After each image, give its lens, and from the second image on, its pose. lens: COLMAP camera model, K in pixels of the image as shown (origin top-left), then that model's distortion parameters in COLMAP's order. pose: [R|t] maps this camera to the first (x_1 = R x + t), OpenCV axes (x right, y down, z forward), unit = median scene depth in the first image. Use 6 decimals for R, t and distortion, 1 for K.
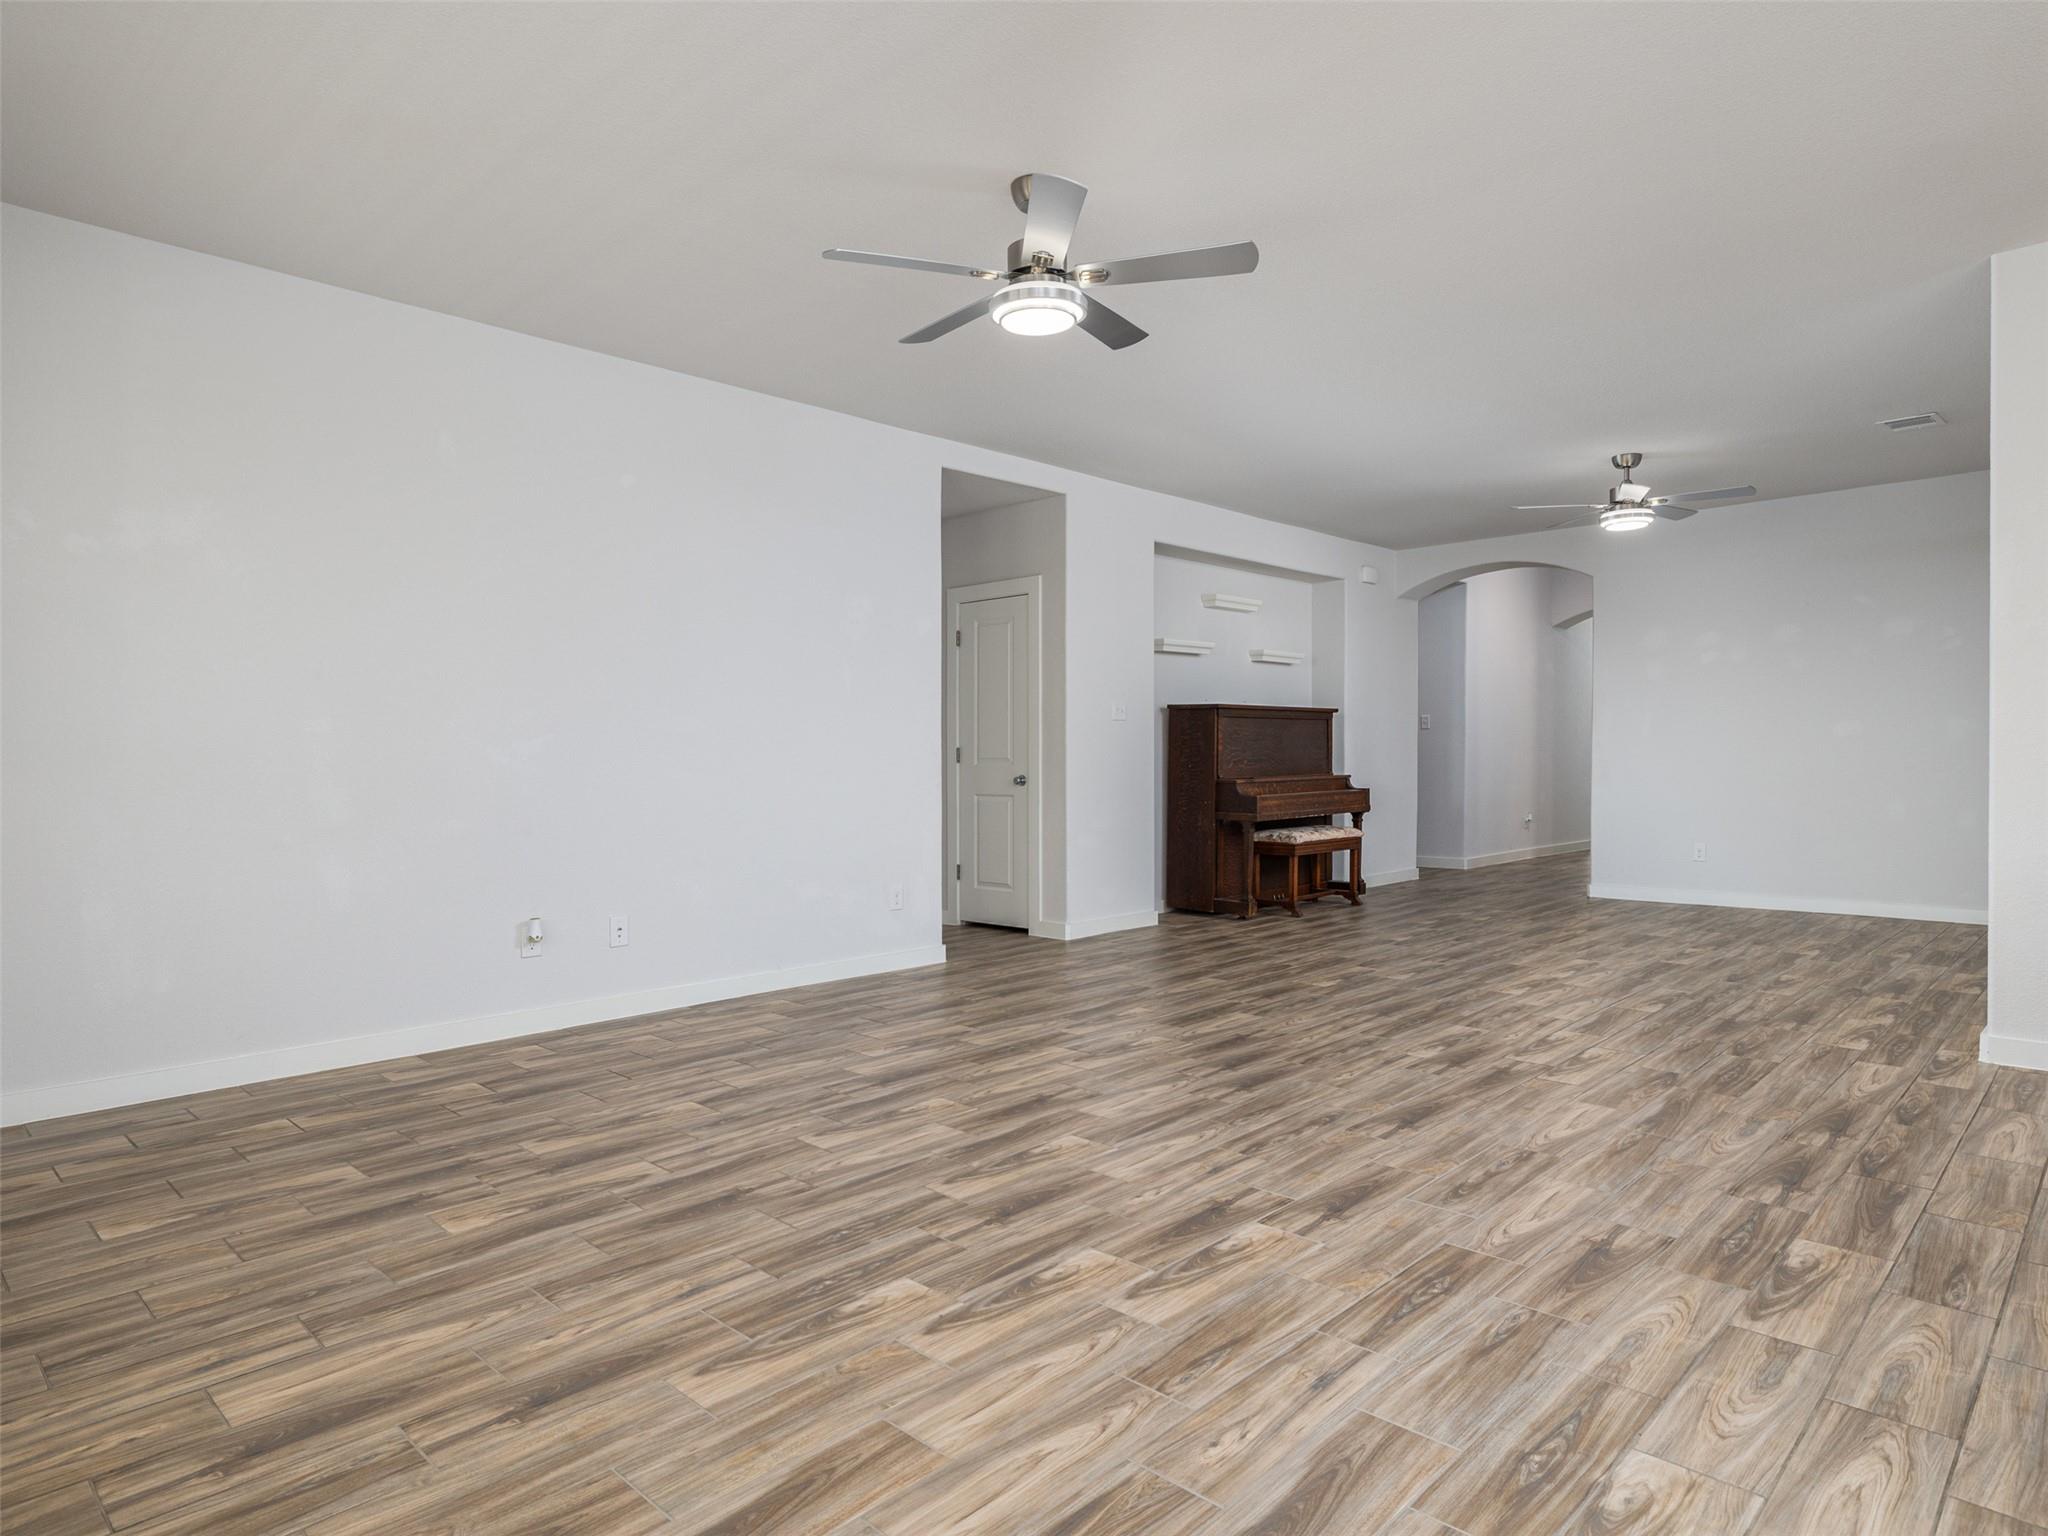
lens RADIAL K [[1181.9, 0, 1006.6], [0, 1181.9, 781.3], [0, 0, 1]] dist [-0.009713, 0.000884]
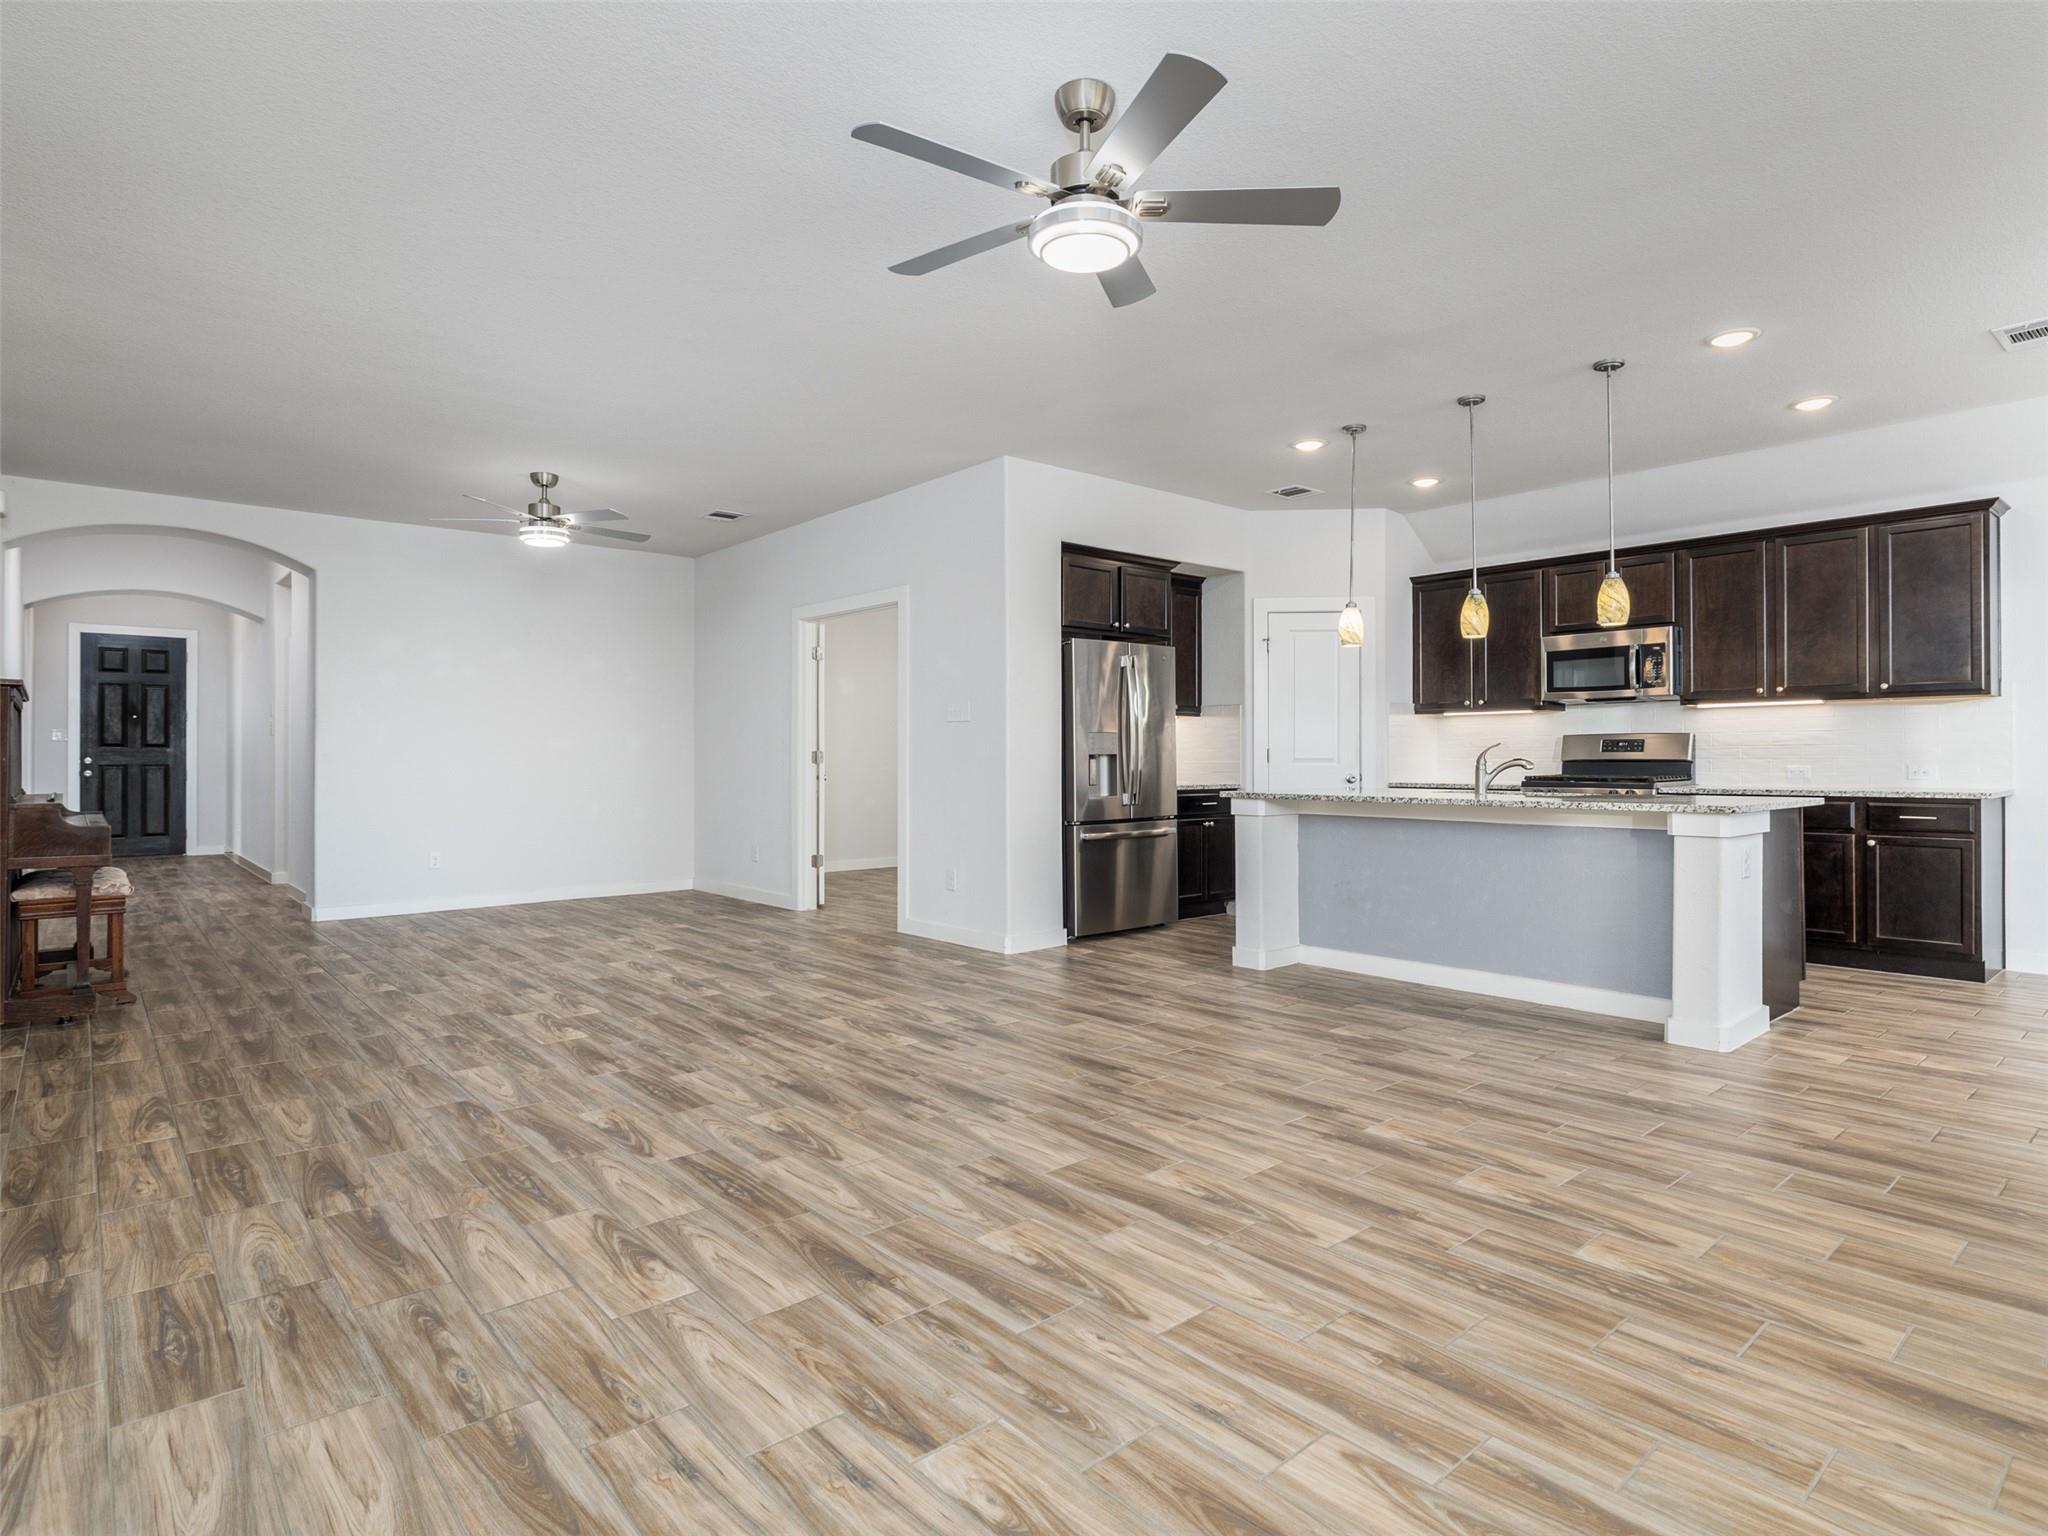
lens RADIAL K [[1115.1, 0, 1015.1], [0, 1115.1, 747.2], [0, 0, 1]] dist [-0.007826, 0.000485]
pose [[0.079959, 0.018277, 0.996631, -0.781425], [0.025258, 0.999474, -0.020356, -0.013216], [-0.996478, 0.026801, 0.079456, 0.986937]]
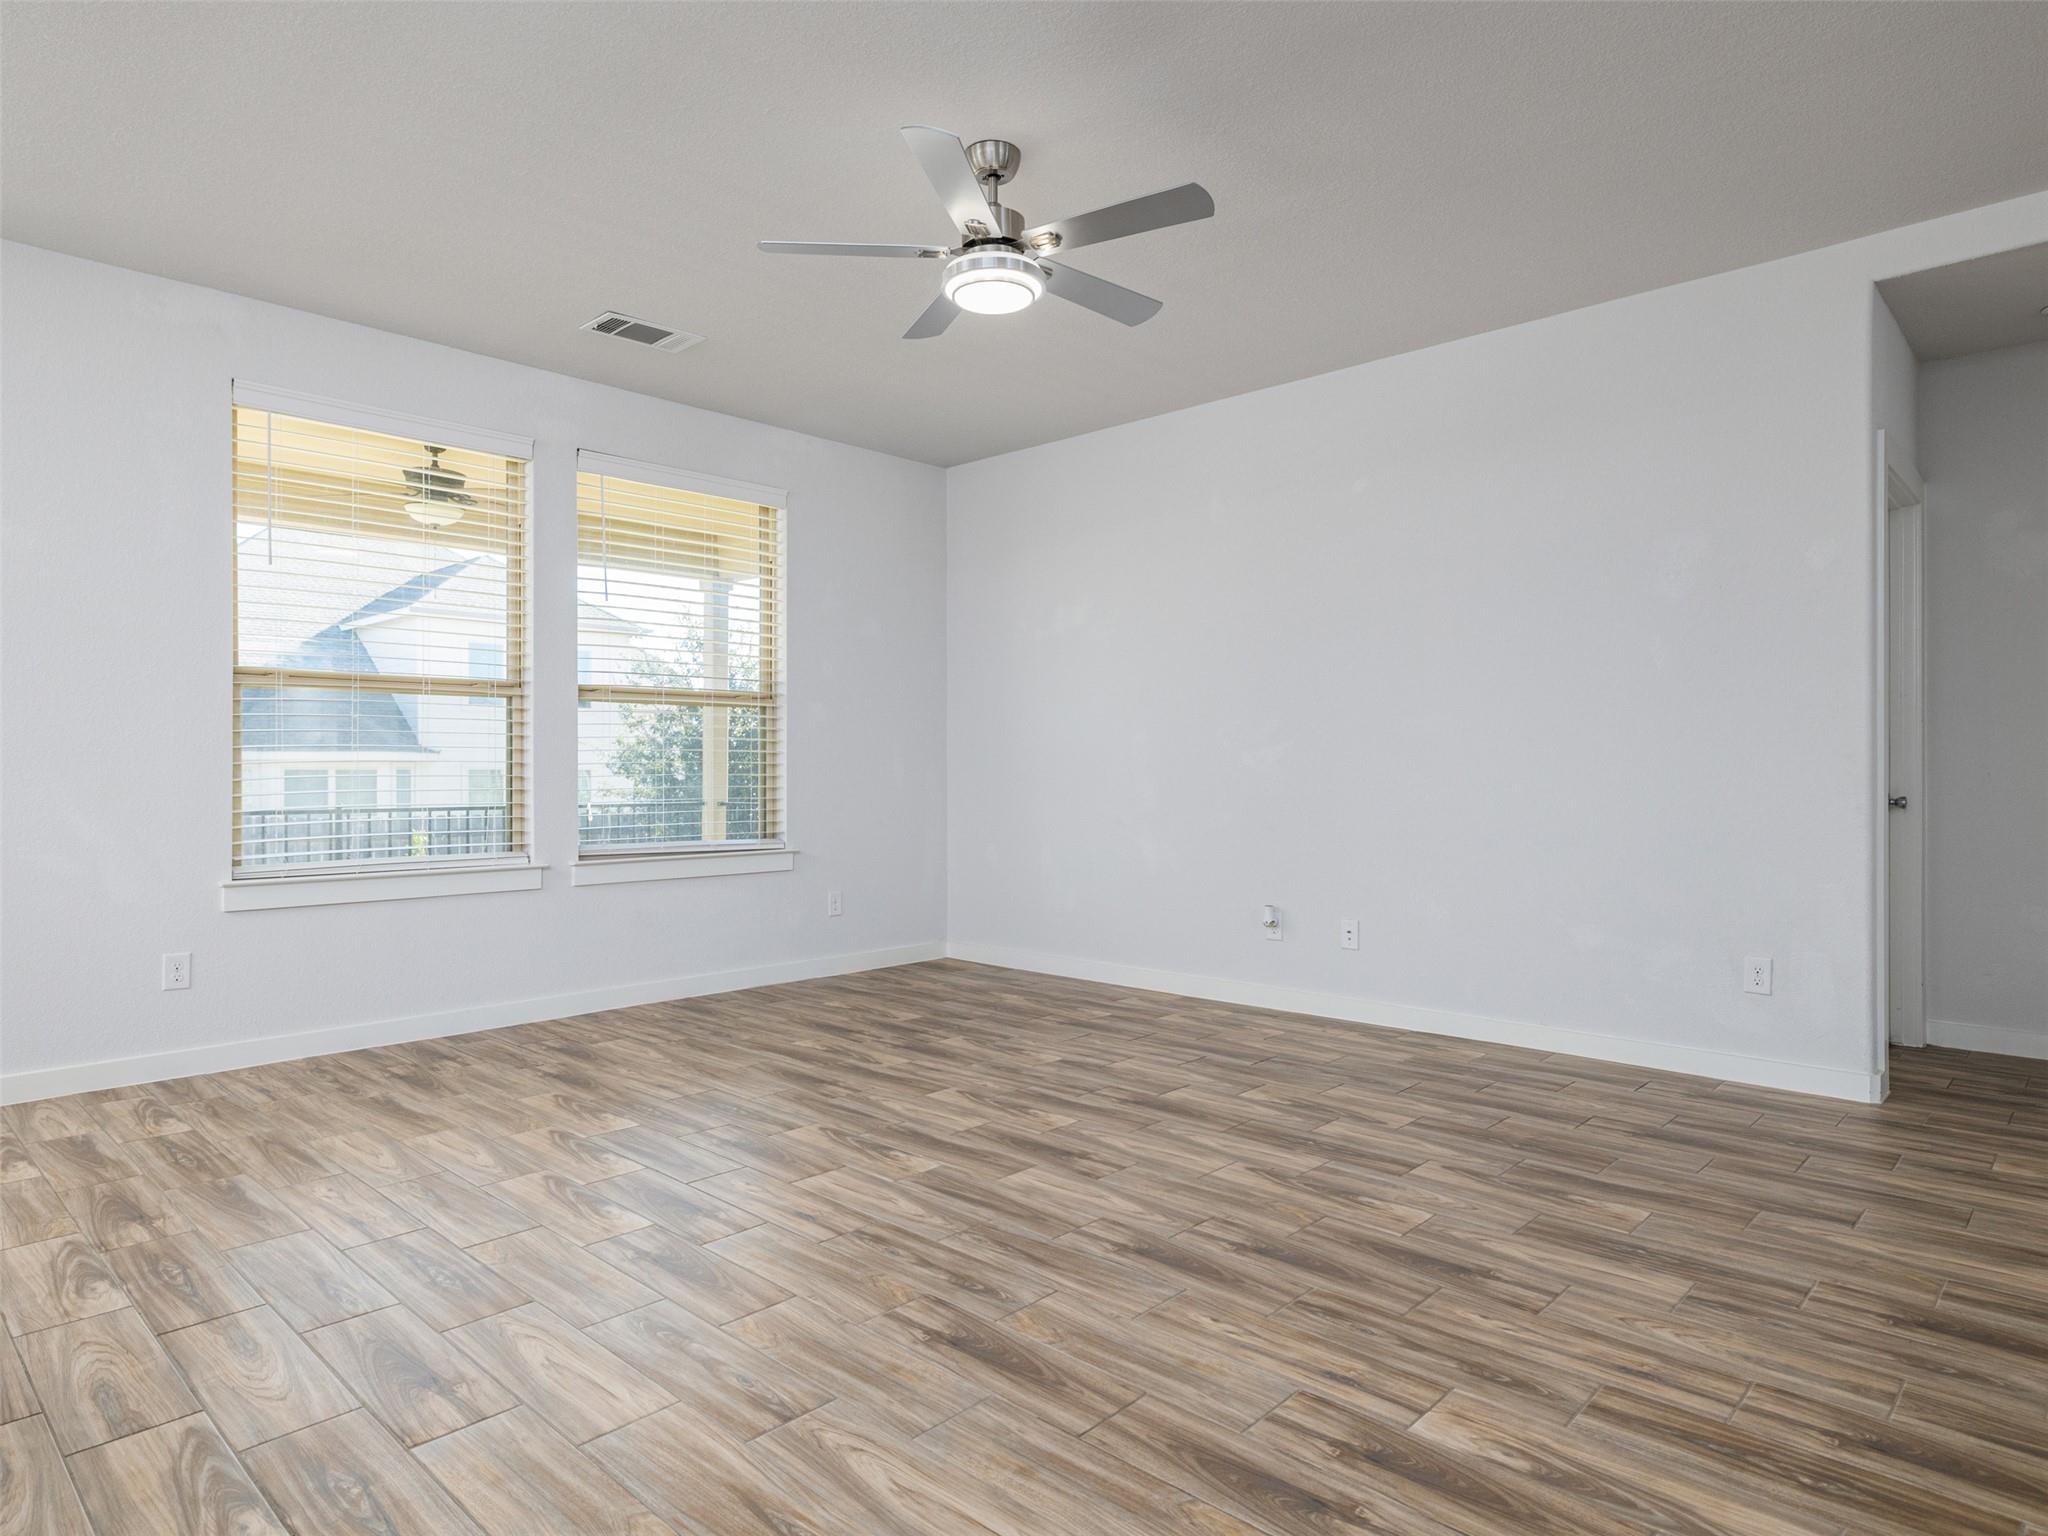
lens RADIAL K [[1181.9, 0, 1040.0], [0, 1181.9, 759.2], [0, 0, 1]] dist [-0.009713, 0.000884]
pose [[0.036797, -0.000135, -0.999323, 0.956083], [-0.022155, 0.999754, -0.000951, -0.021055], [0.999077, 0.022175, 0.036785, 1.001114]]
